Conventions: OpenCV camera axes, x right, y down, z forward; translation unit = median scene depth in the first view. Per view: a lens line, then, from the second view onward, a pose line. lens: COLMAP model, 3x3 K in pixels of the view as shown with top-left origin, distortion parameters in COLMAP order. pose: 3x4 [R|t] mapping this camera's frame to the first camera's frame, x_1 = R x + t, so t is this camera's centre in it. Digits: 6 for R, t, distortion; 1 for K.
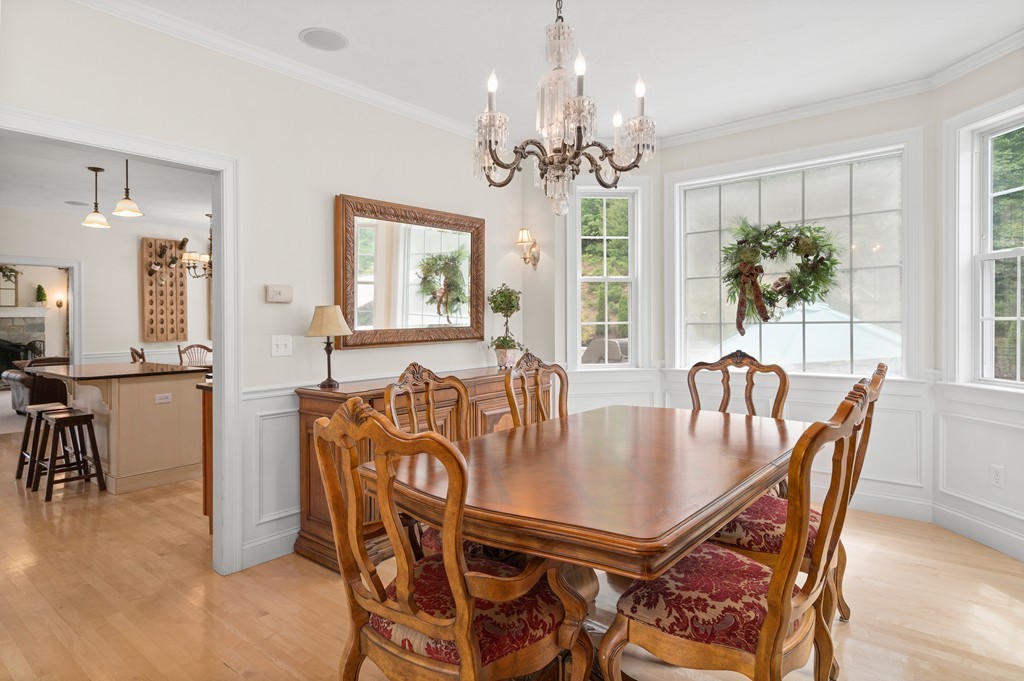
lens RADIAL K [[572.8, 0, 514.1], [0, 572.8, 331.8], [0, 0, 1]] dist [0.003618, -0.001225]
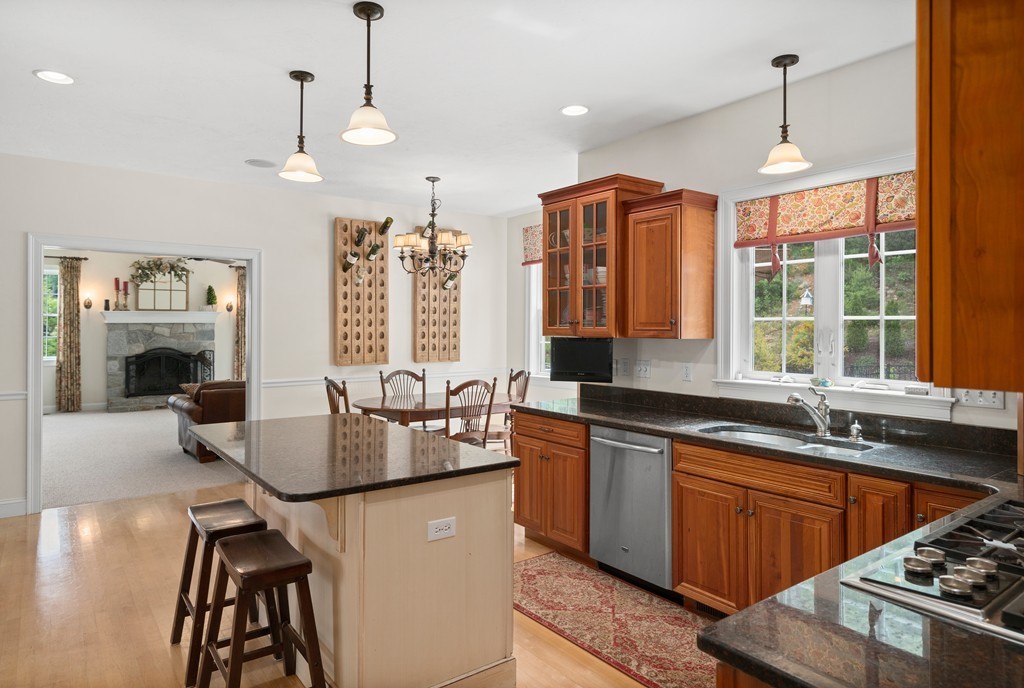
lens RADIAL K [[624.0, 0, 511.3], [0, 624.0, 340.4], [0, 0, 1]] dist [-0.002611, 0.001626]
pose [[0.971497, 0.017925, -0.236375, -0.246012], [-0.016372, 0.999830, 0.008534, -0.022222], [0.236487, -0.004421, 0.971624, 0.294132]]
